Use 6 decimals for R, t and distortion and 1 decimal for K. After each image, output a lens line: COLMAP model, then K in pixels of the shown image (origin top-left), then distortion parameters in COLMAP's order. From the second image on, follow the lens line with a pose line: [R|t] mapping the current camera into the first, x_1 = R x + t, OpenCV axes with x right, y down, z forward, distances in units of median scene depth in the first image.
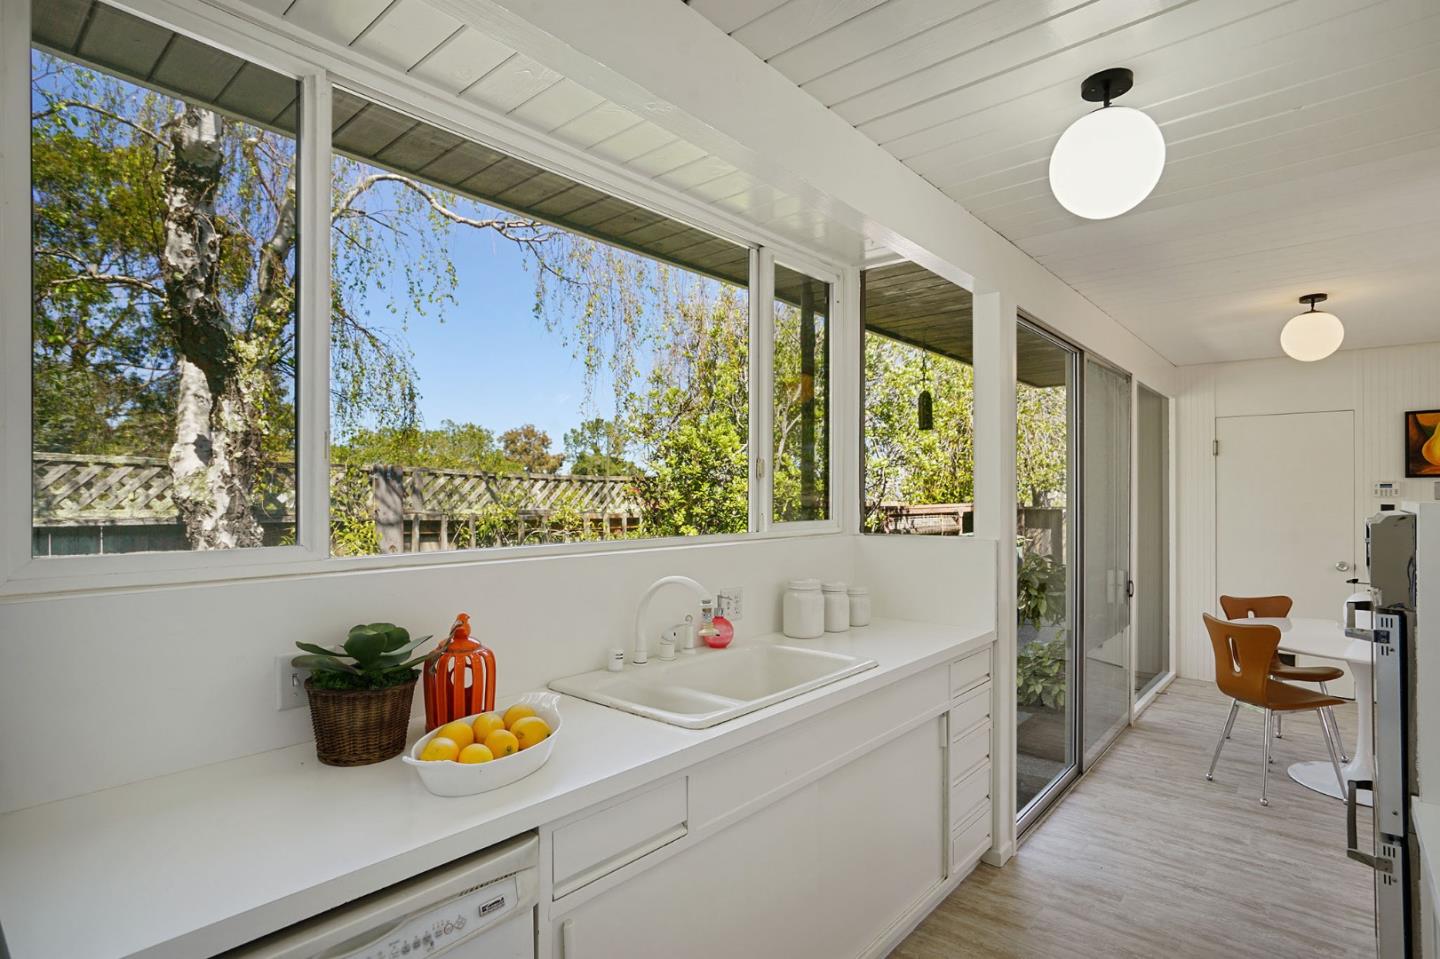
lens RADIAL K [[744.1, 0, 720.8], [0, 744.1, 483.7], [0, 0, 1]] dist [-0.037532, 0.015118]
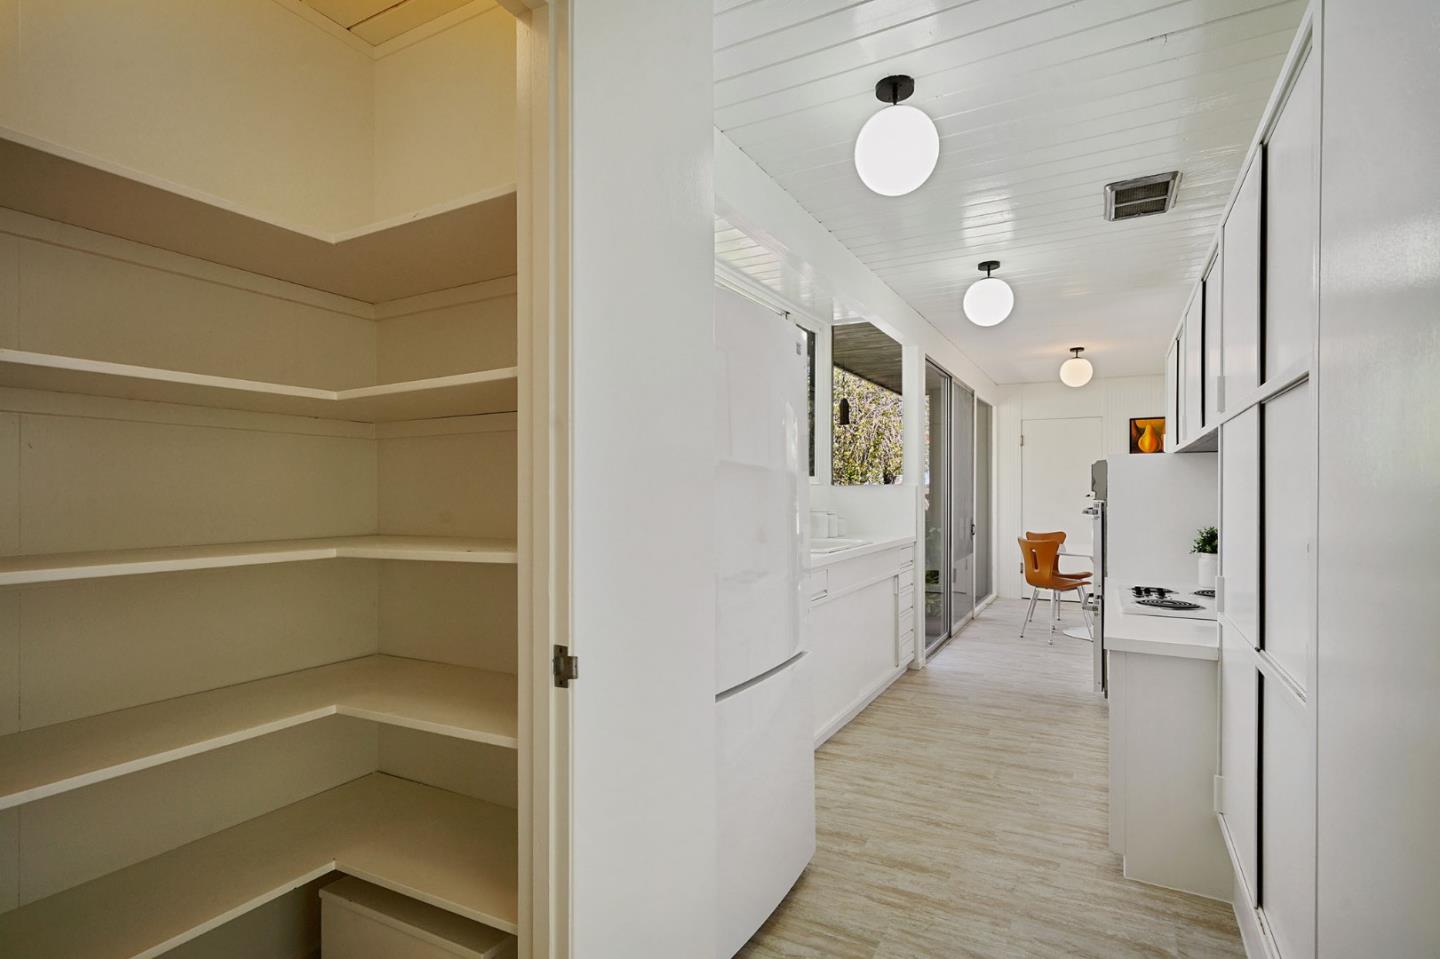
lens RADIAL K [[744.1, 0, 718.1], [0, 744.1, 488.6], [0, 0, 1]] dist [-0.037532, 0.015118]
pose [[0.977027, -0.001621, 0.213111, -0.403758], [-0.000280, 0.999960, 0.008890, 0.057991], [-0.213117, -0.008745, 0.976987, -0.546899]]
